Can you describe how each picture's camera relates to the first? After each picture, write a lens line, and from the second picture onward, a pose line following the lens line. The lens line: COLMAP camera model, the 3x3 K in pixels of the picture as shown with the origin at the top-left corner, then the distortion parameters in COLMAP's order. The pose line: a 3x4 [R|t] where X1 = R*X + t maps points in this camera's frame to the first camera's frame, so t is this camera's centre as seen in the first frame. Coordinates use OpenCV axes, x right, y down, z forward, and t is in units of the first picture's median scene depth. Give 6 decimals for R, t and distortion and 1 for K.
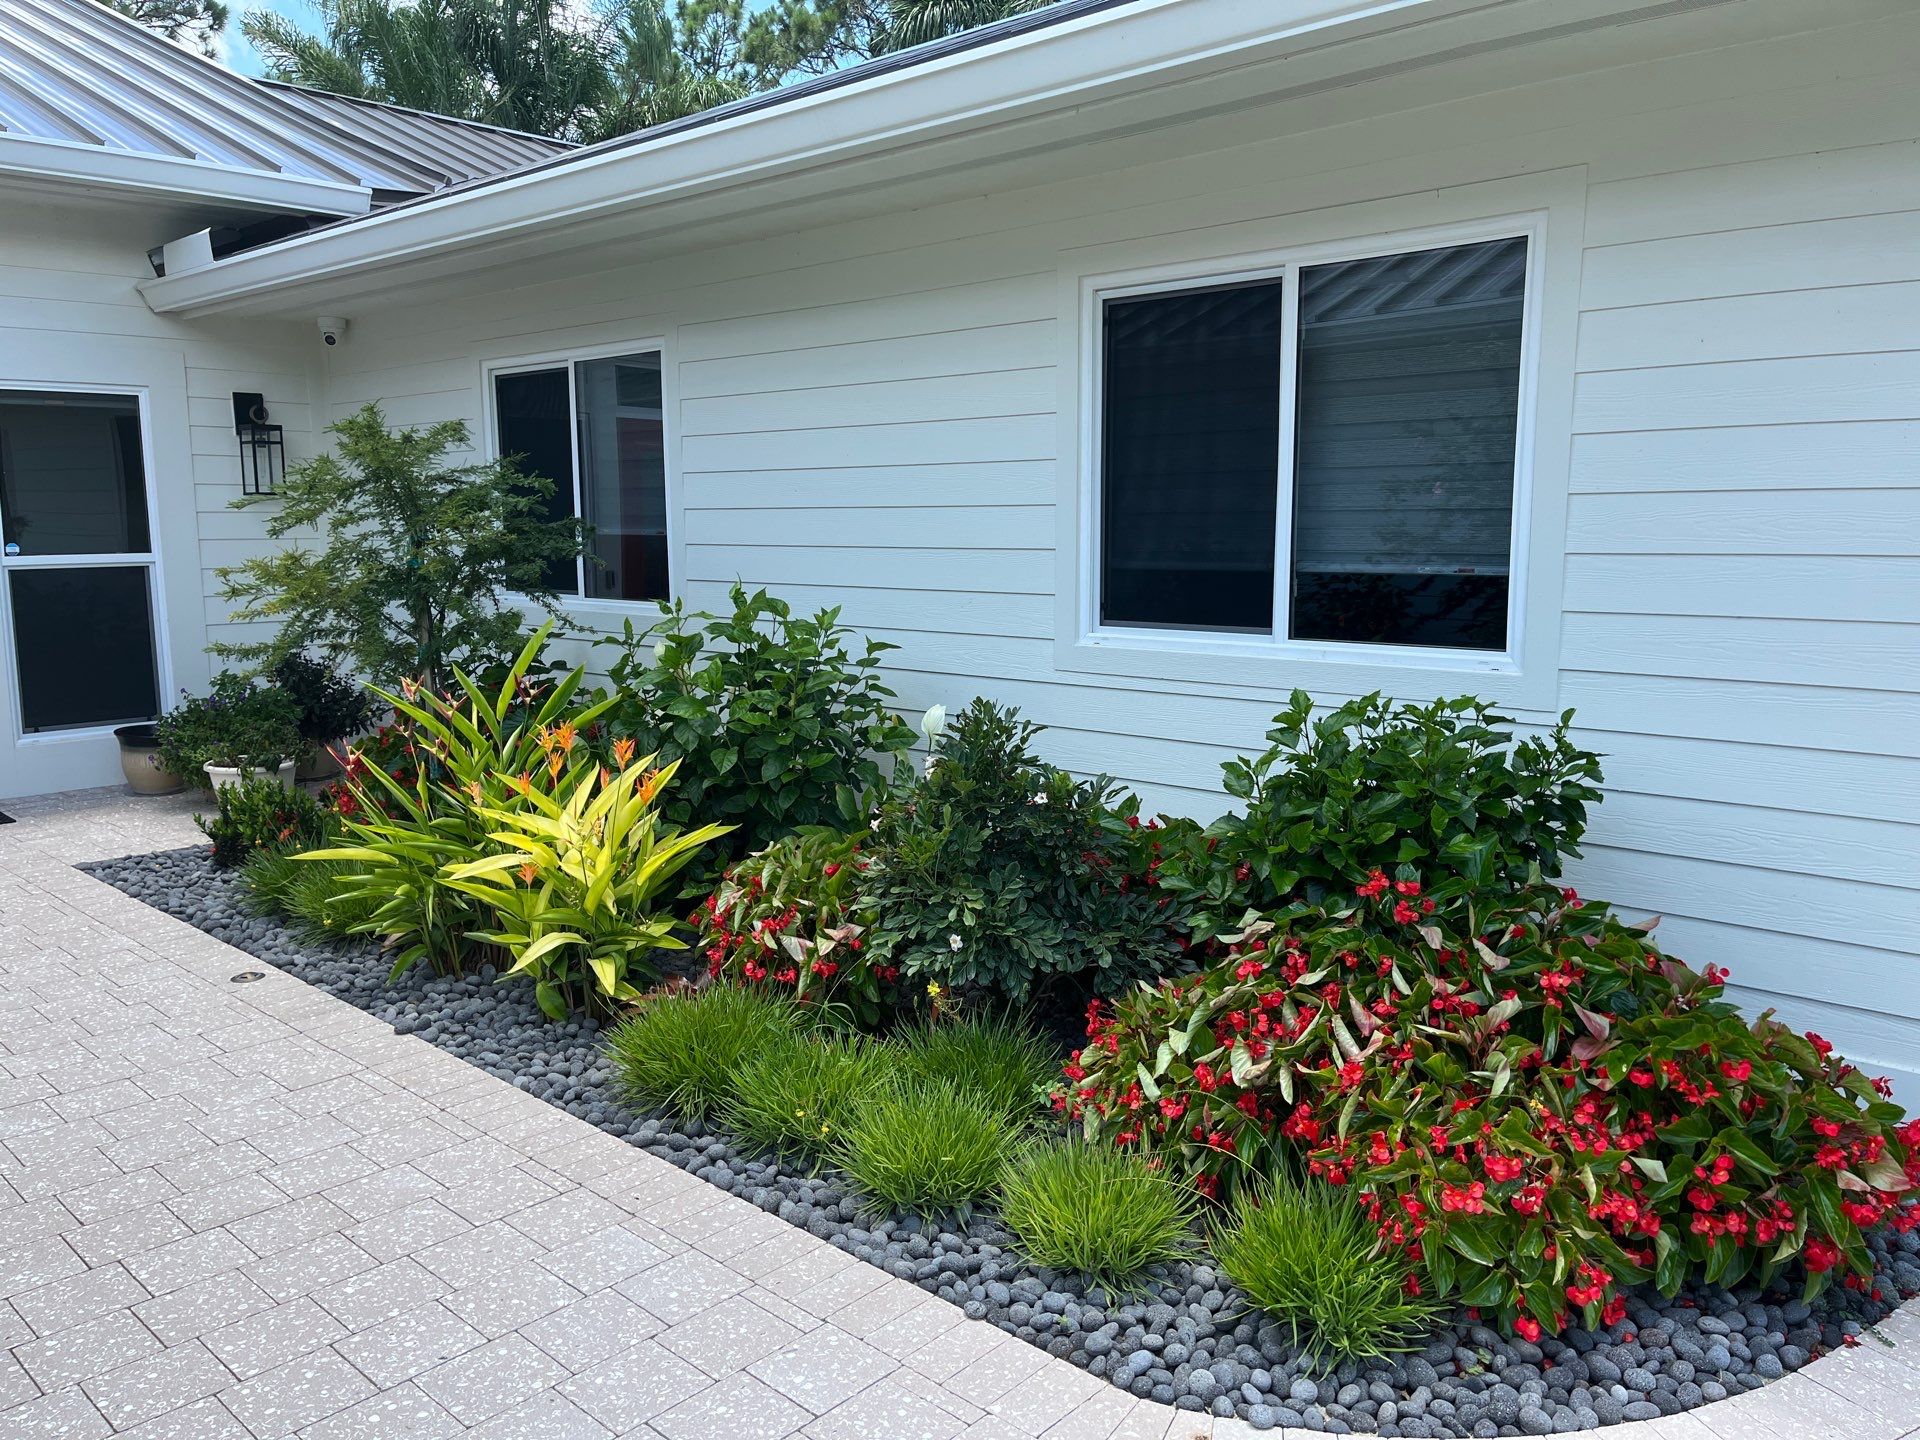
lens RADIAL K [[1456.8, 0, 966.5], [0, 1456.8, 715.8], [0, 0, 1]] dist [0.061097, -0.078910]
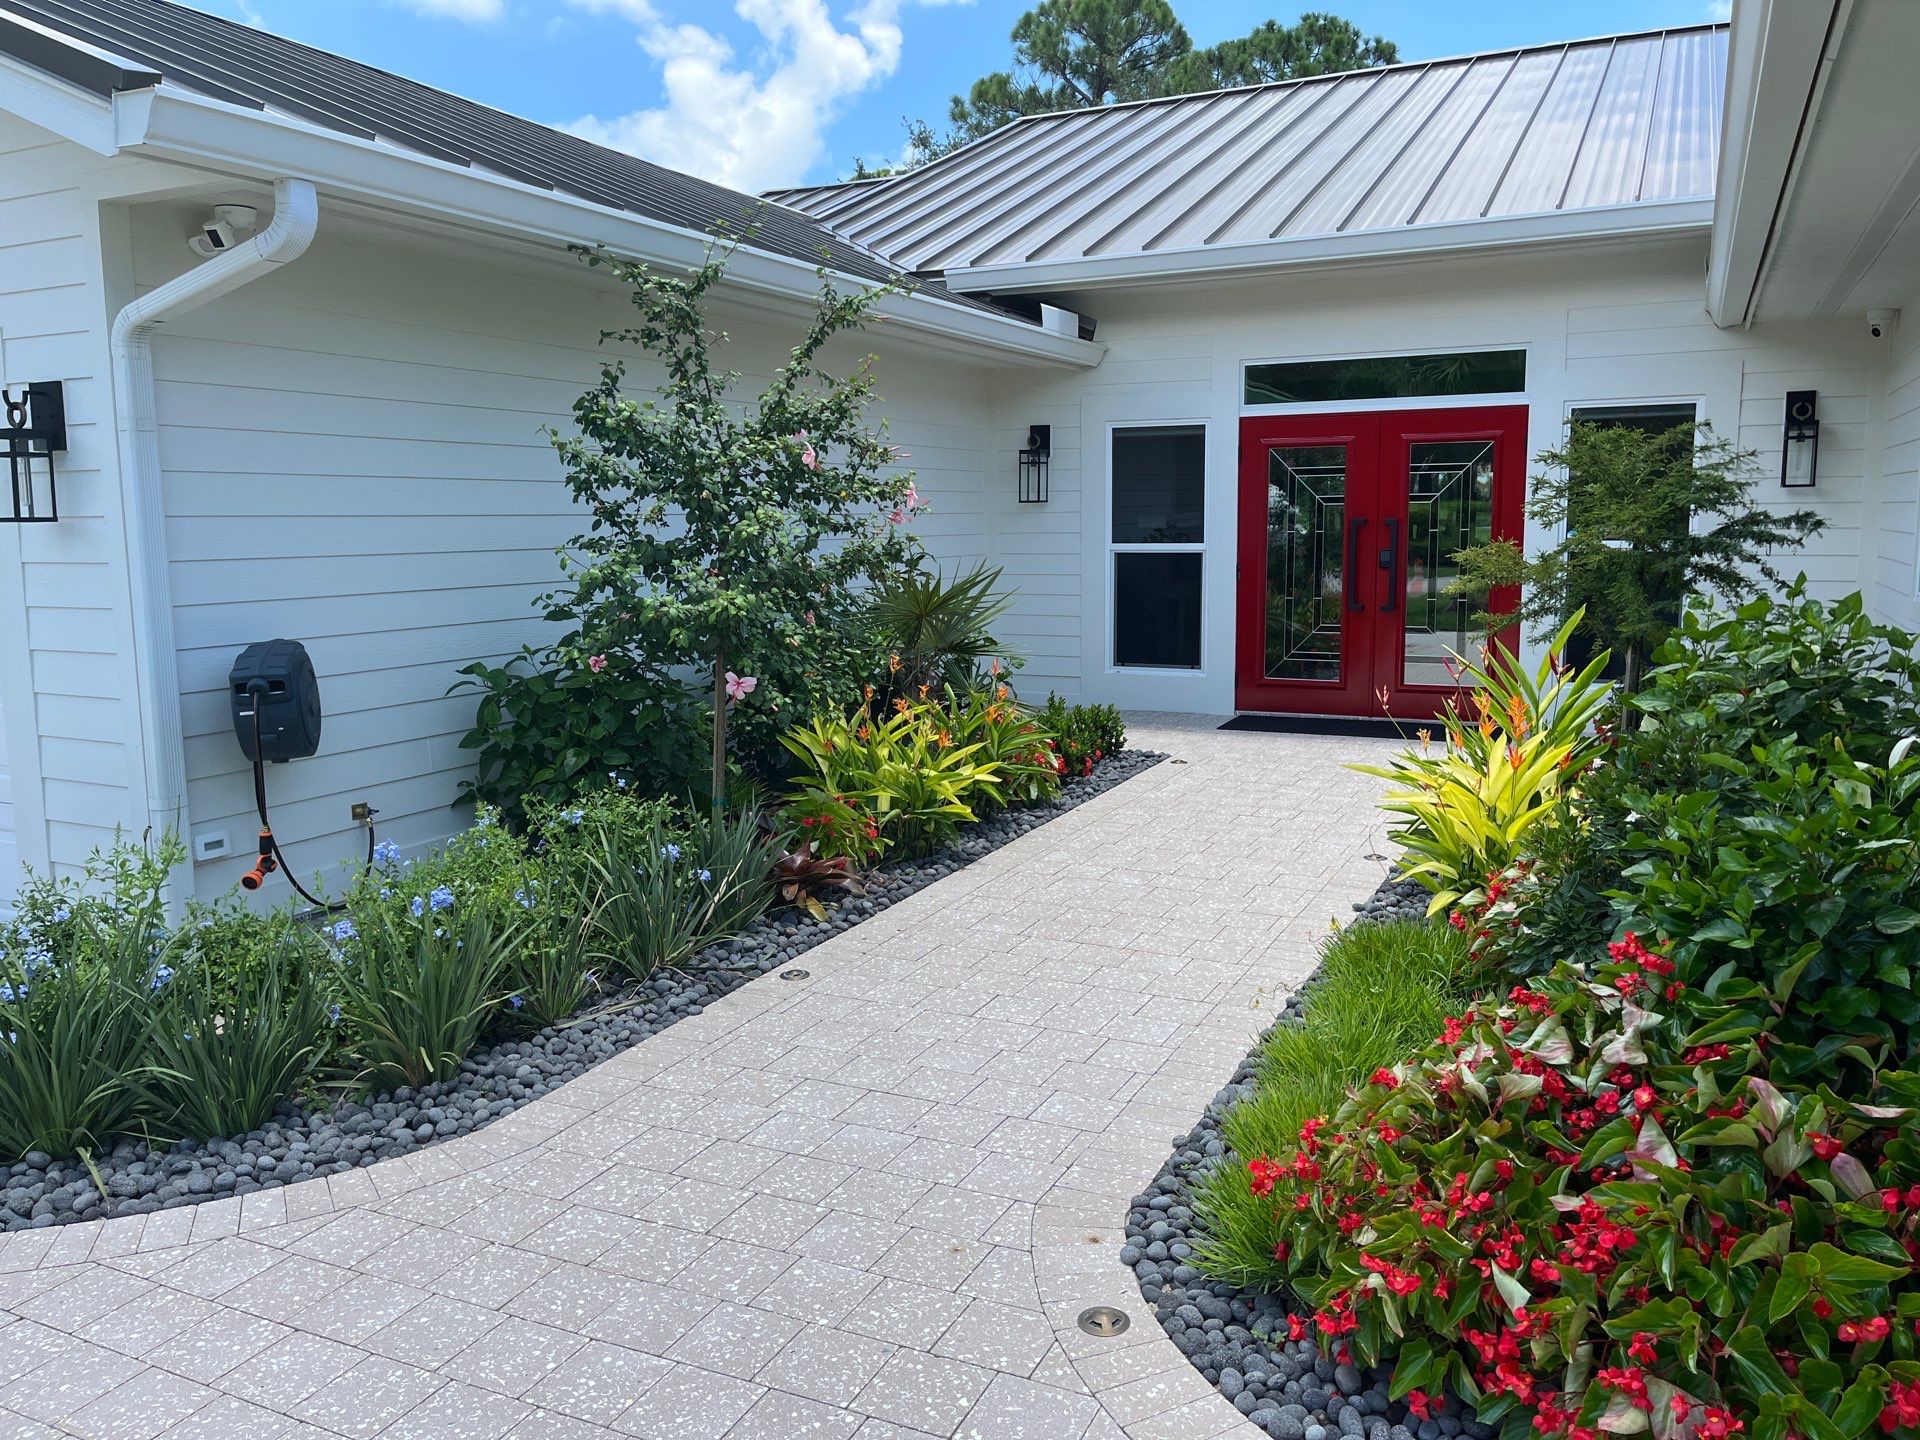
lens RADIAL K [[1456.8, 0, 973.1], [0, 1456.8, 715.9], [0, 0, 1]] dist [0.061097, -0.078910]
pose [[0.287031, 0.133030, -0.948639, 0.915226], [-0.122903, 0.987240, 0.101256, -0.056370], [0.950004, 0.087527, 0.299718, 0.336688]]
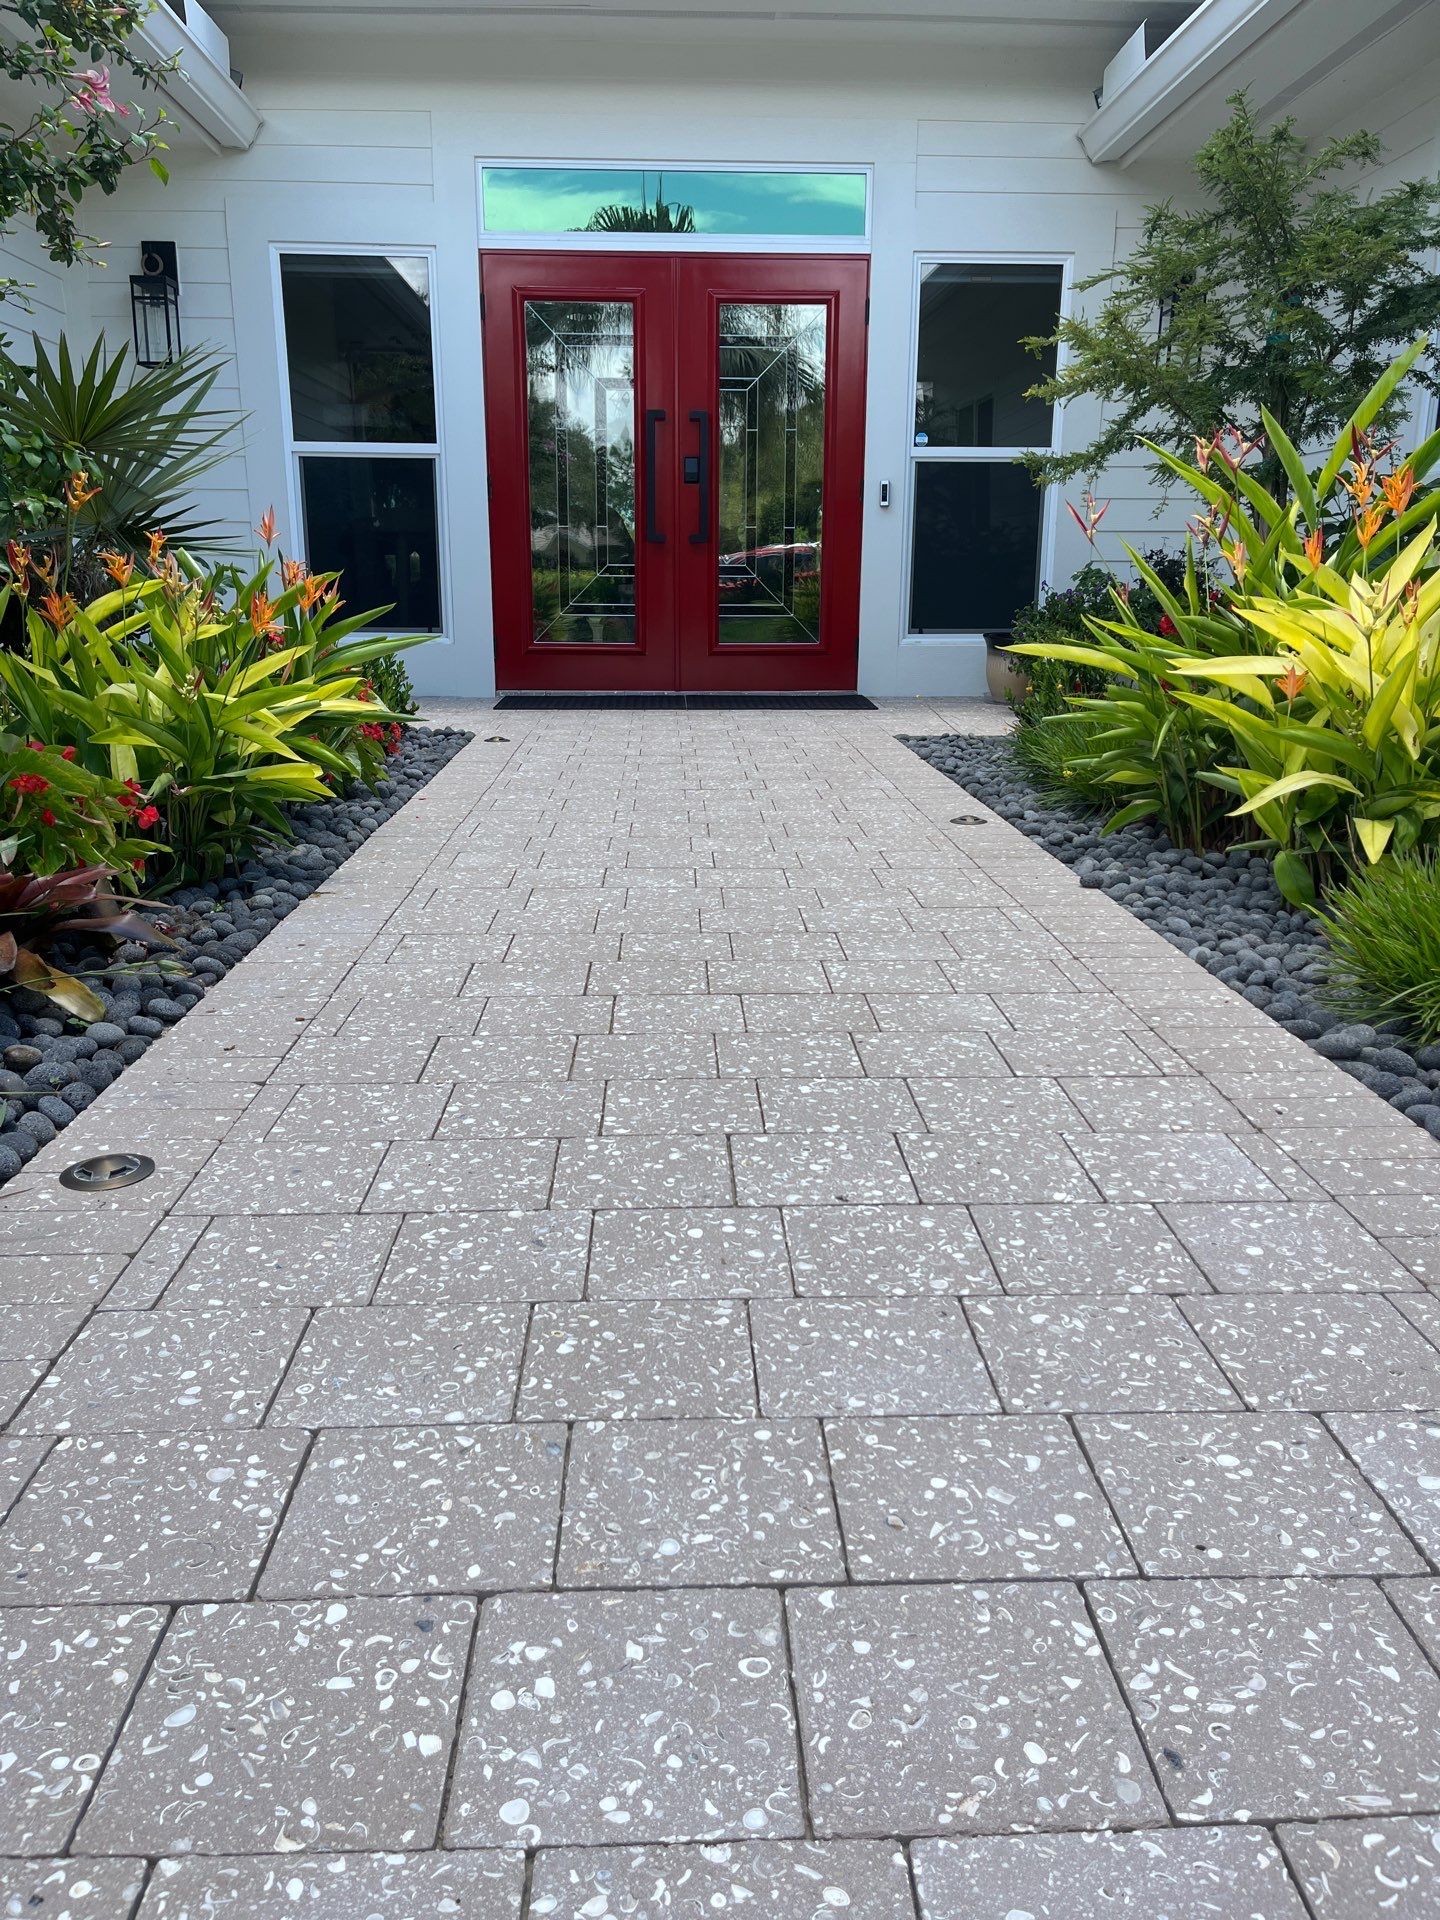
lens RADIAL K [[1456.8, 0, 729.3], [0, 1456.8, 989.9], [0, 0, 1]] dist [0.061097, -0.078910]
pose [[0.705714, 0.197984, -0.680272, 0.005329], [-0.104696, 0.978763, 0.176244, 0.193905], [0.700718, -0.053156, 0.711455, 0.421889]]
